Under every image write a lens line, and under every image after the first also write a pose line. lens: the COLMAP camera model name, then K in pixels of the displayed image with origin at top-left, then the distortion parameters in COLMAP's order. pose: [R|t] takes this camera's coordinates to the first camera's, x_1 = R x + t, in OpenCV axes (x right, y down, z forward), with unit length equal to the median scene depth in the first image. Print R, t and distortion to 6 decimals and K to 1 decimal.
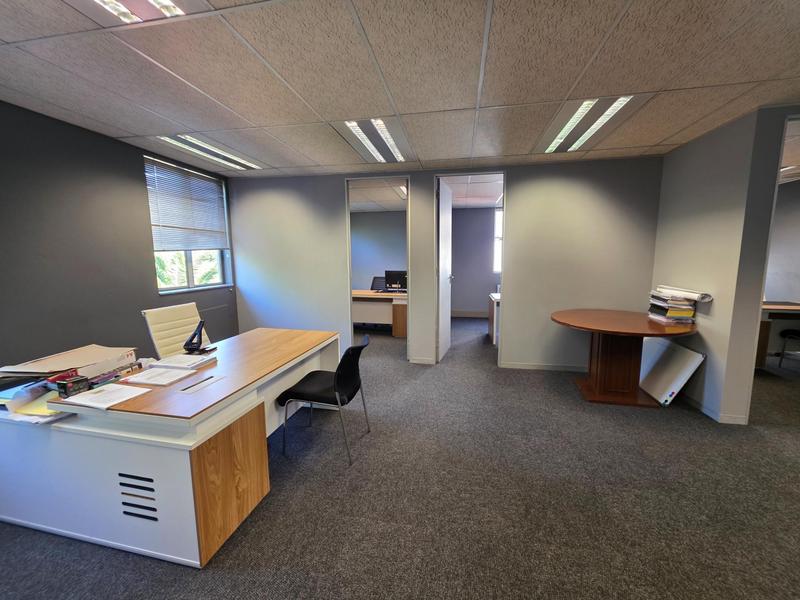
lens RADIAL K [[319.2, 0, 400.0], [0, 319.2, 300.0], [0, 0, 1]] dist [0.000235, 0.000619]
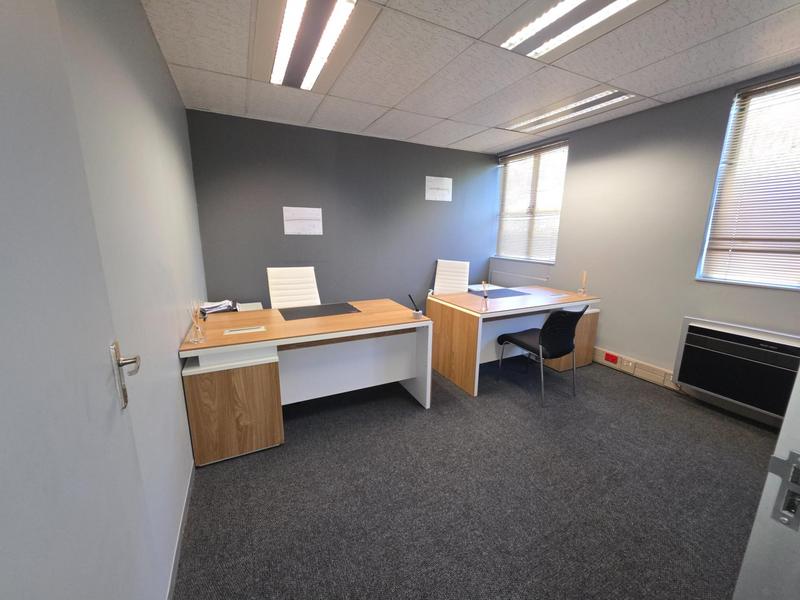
lens RADIAL K [[320.0, 0, 400.4], [0, 320.0, 302.0], [0, 0, 1]] dist [-0.001215, -0.000224]
pose [[0.604265, 0.178185, -0.776604, 0.435368], [-0.115187, 0.983971, 0.136138, -0.057527], [0.788414, 0.007192, 0.615103, 0.432994]]
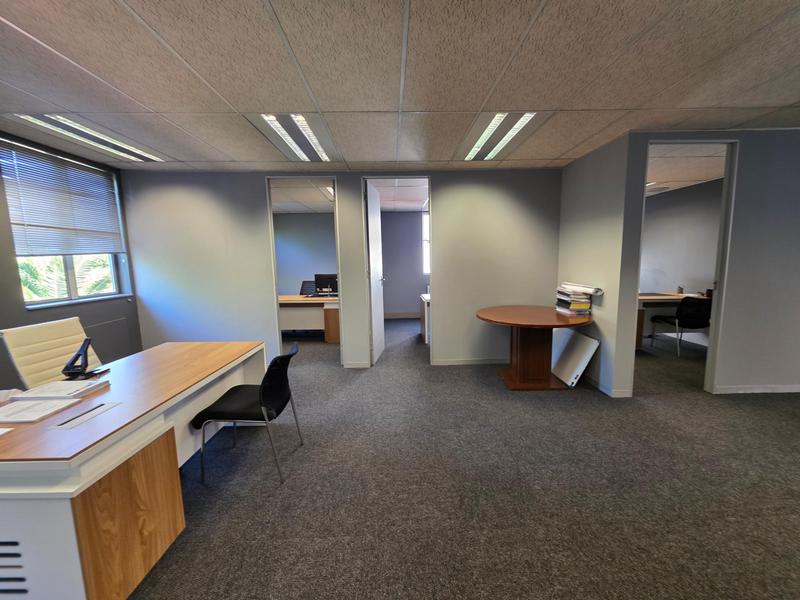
lens RADIAL K [[320.0, 0, 400.4], [0, 320.0, 302.0], [0, 0, 1]] dist [-0.001215, -0.000224]
pose [[0.977364, -0.038879, 0.207963, 0.007486], [0.039451, 0.999221, 0.001399, 0.000493], [-0.207855, 0.006837, 0.978136, 0.010230]]
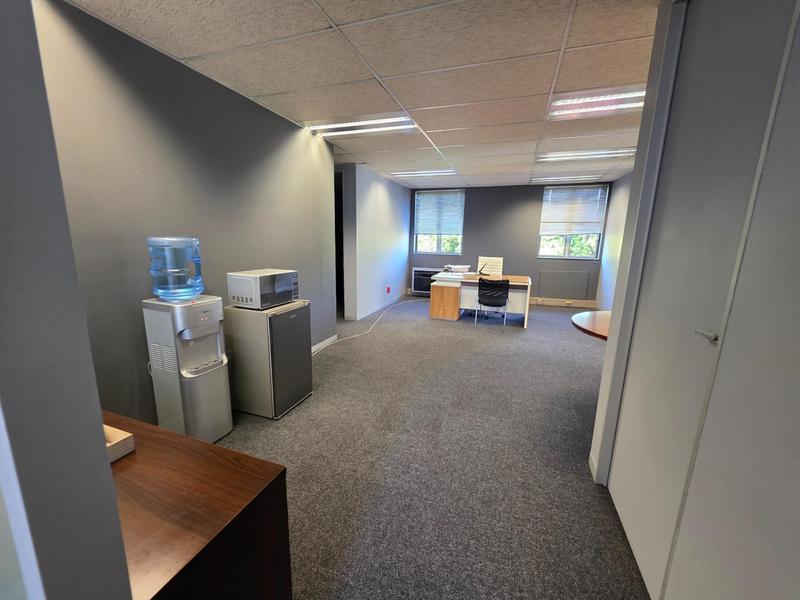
lens RADIAL K [[320.0, 0, 400.4], [0, 320.0, 302.0], [0, 0, 1]] dist [-0.001215, -0.000224]
pose [[-0.157727, 0.197250, -0.967582, 1.649169], [-0.145704, 0.964473, 0.220368, -0.078984], [0.976674, 0.175739, -0.123383, 0.565732]]
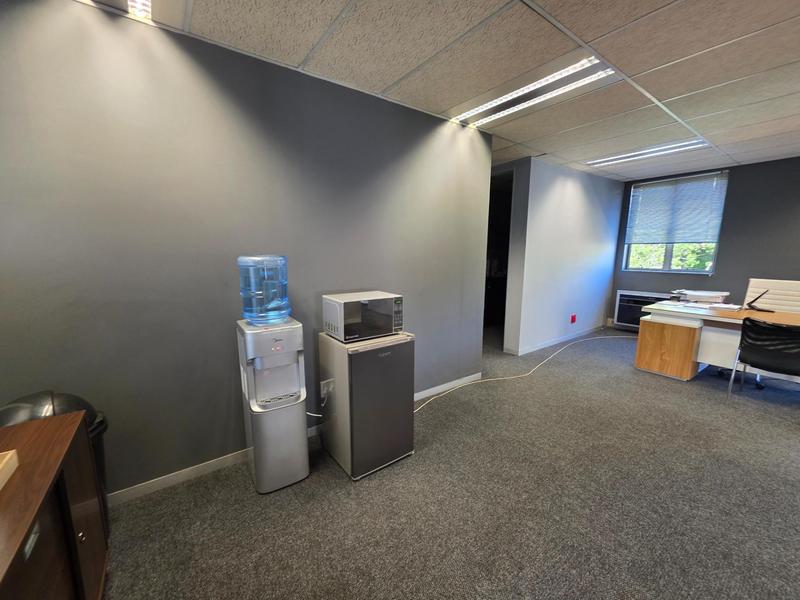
lens RADIAL K [[323.4, 0, 395.1], [0, 323.4, 305.8], [0, 0, 1]] dist [0.001622, 0.000166]
pose [[-0.690649, 0.131672, -0.711102, 1.318294], [-0.085151, 0.961640, 0.260765, -0.087100], [0.718160, 0.240648, -0.652943, 0.617959]]
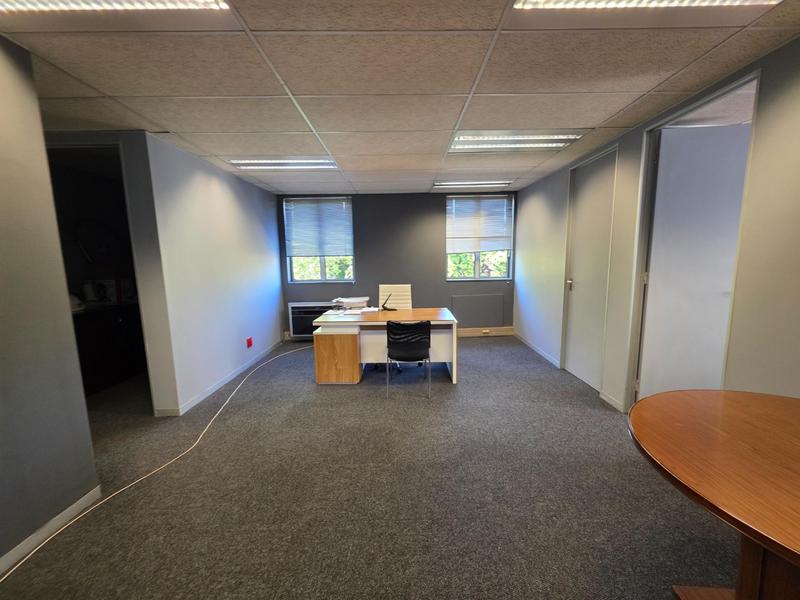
lens RADIAL K [[317.9, 0, 404.2], [0, 317.9, 305.0], [0, 0, 1]] dist [0.002816, 0.000126]
pose [[0.191789, 0.145818, -0.970543, 0.972312], [-0.113975, 0.985519, 0.125545, -0.088852], [0.974796, 0.086540, 0.205632, 0.569847]]
